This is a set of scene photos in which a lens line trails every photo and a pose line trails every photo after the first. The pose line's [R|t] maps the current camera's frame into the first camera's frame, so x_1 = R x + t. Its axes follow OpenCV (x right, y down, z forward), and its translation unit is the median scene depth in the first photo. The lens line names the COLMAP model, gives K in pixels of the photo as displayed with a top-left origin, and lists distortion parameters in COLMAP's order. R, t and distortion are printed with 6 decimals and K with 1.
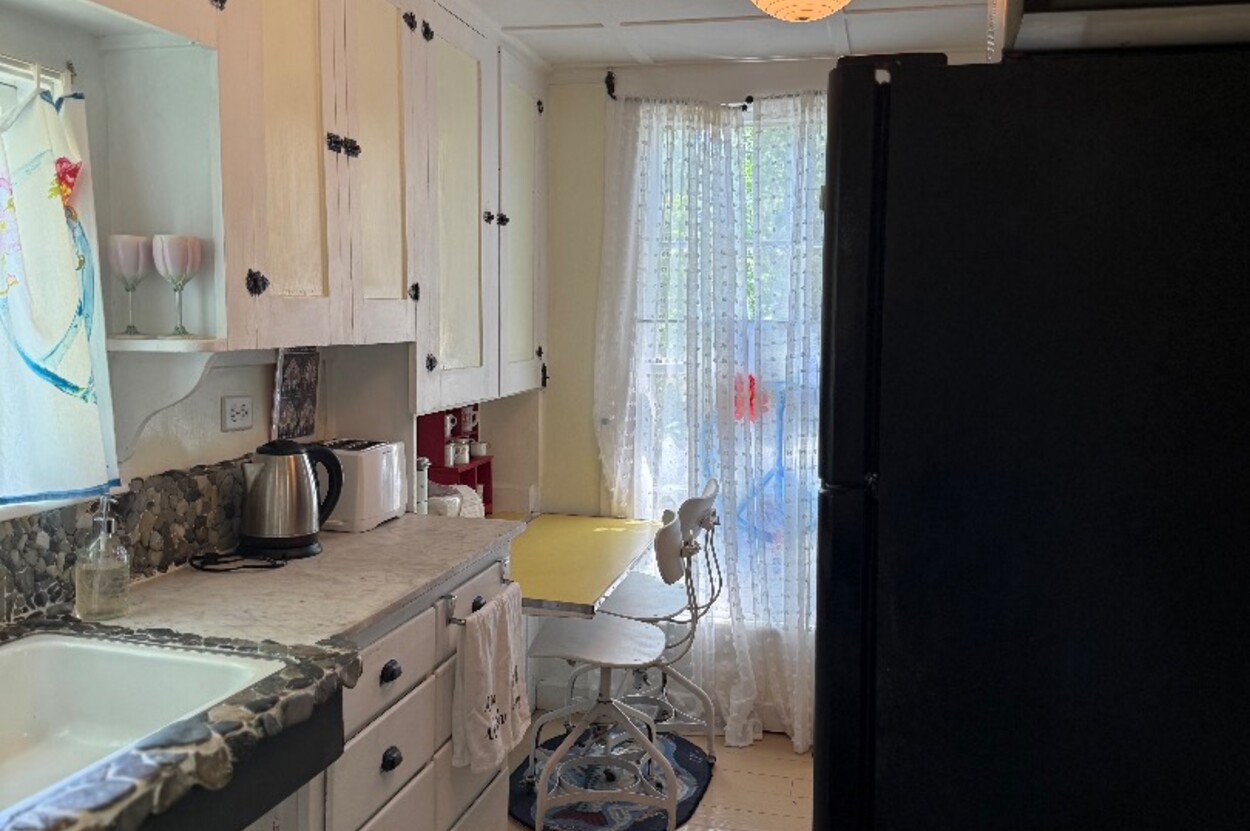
lens RADIAL K [[1147.2, 0, 614.7], [0, 1147.2, 419.4], [0, 0, 1]] dist [0.155853, -0.314064]
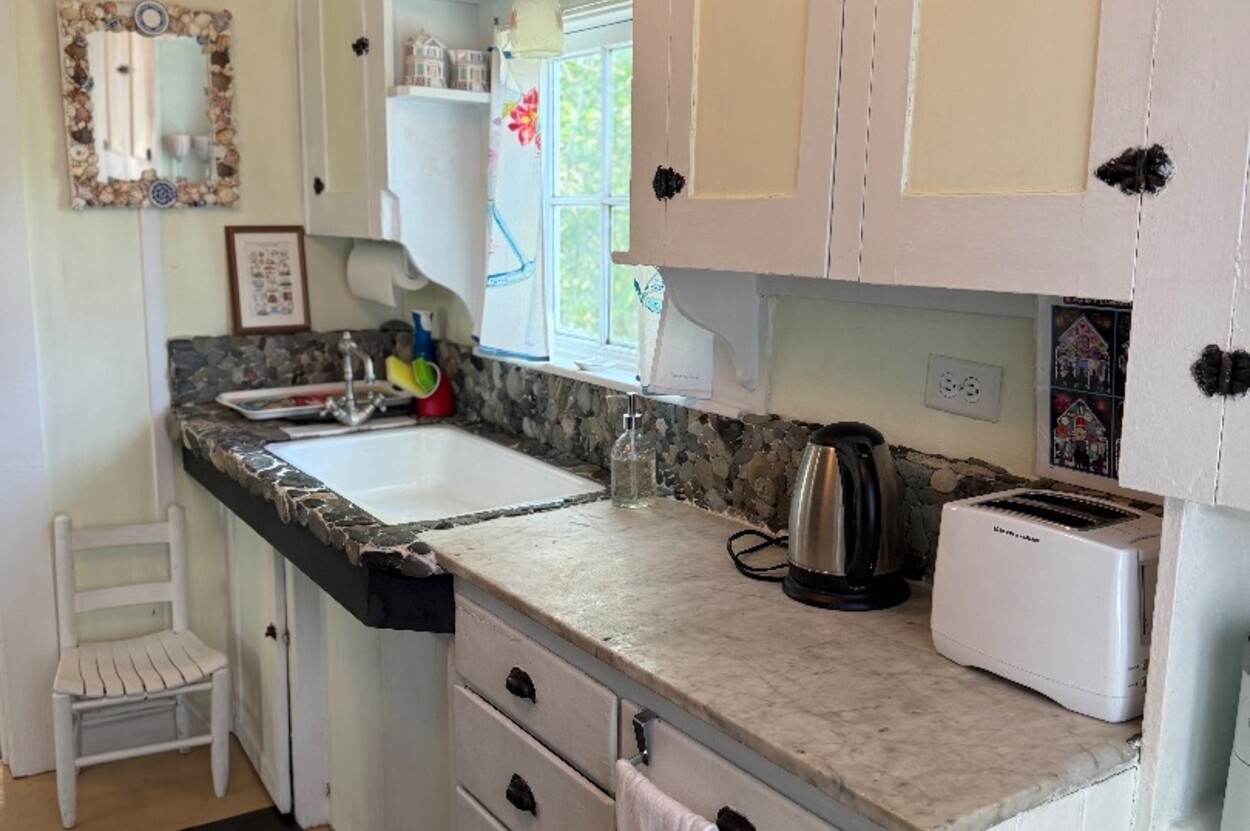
lens RADIAL K [[1147.2, 0, 614.7], [0, 1147.2, 419.4], [0, 0, 1]] dist [0.155853, -0.314064]
pose [[-0.683203, 0.112544, -0.721504, 0.270331], [-0.084916, 0.969104, 0.231575, -0.124242], [0.725274, 0.219480, -0.652538, 1.347748]]
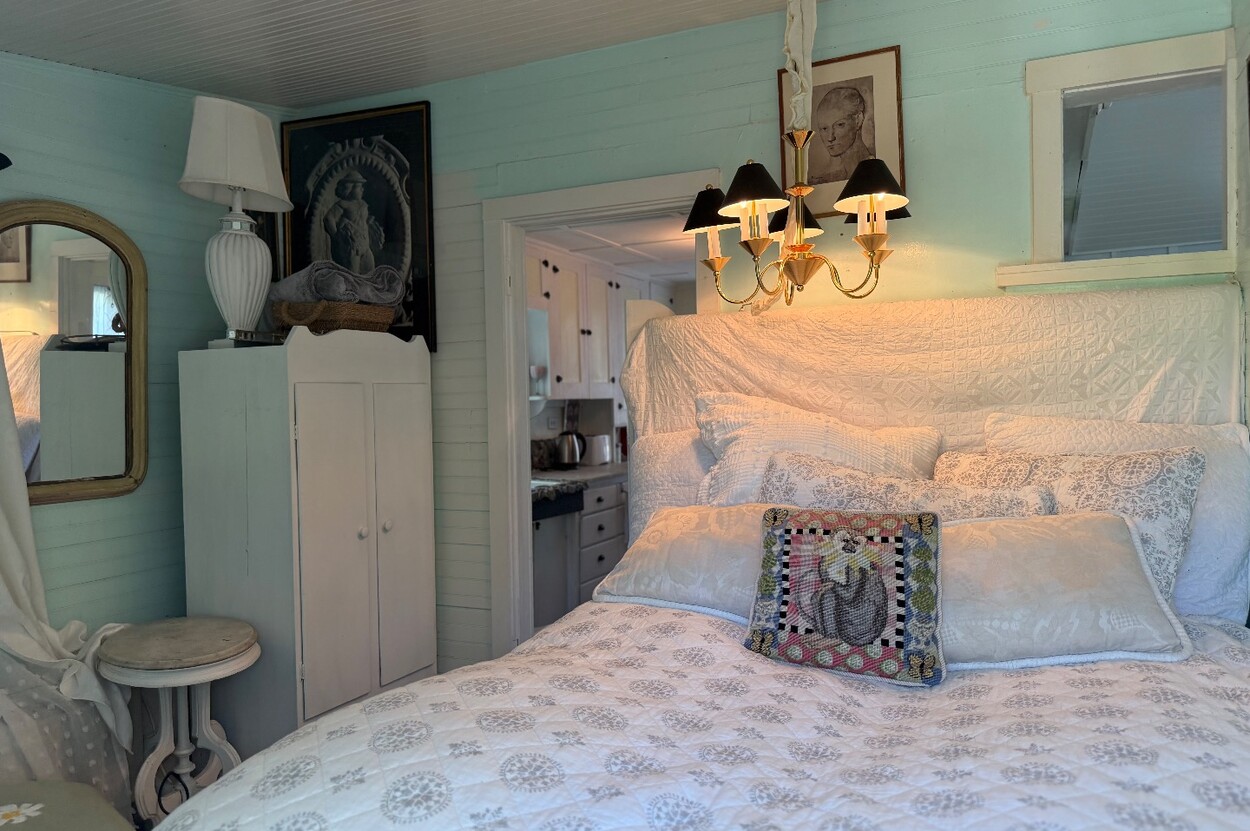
lens RADIAL K [[893.0, 0, 625.0], [0, 893.0, 415.5], [0, 0, 1]] dist [-0.004353, -0.003625]
pose [[0.975699, -0.028051, -0.217314, 0.365974], [0.012489, 0.997279, -0.072660, 0.149901], [0.218761, 0.068180, 0.973394, -1.229977]]
